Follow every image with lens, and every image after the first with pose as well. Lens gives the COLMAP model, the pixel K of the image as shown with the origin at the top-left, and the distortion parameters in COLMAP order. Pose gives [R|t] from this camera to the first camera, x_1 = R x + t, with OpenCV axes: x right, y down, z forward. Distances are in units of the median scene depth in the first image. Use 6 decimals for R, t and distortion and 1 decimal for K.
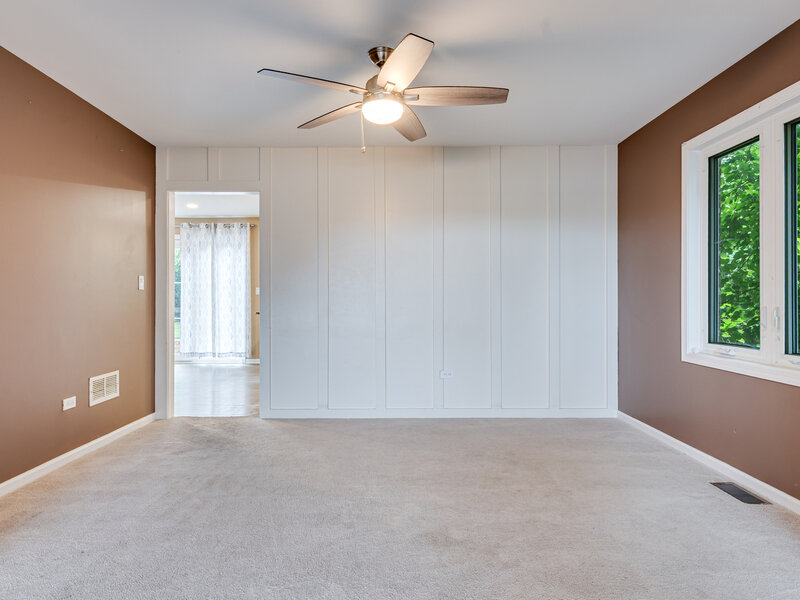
lens RADIAL K [[484.3, 0, 396.3], [0, 484.3, 299.8], [0, 0, 1]] dist [-0.006762, -0.001529]
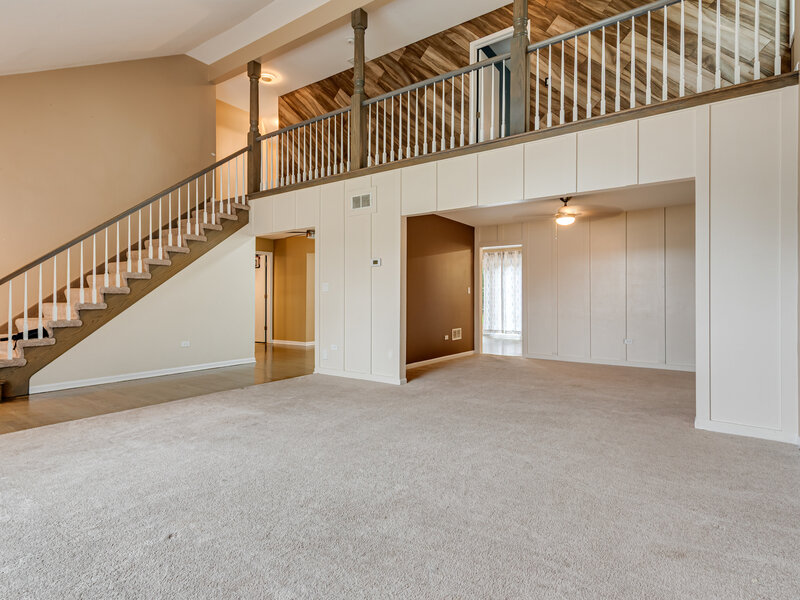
lens RADIAL K [[433.3, 0, 396.5], [0, 433.3, 298.8], [0, 0, 1]] dist [0.004538, 0.000176]
pose [[0.819069, 0.002122, -0.573691, 0.306755], [-0.000001, 0.999993, 0.003697, -0.005445], [0.573695, -0.003028, 0.819063, -0.733881]]
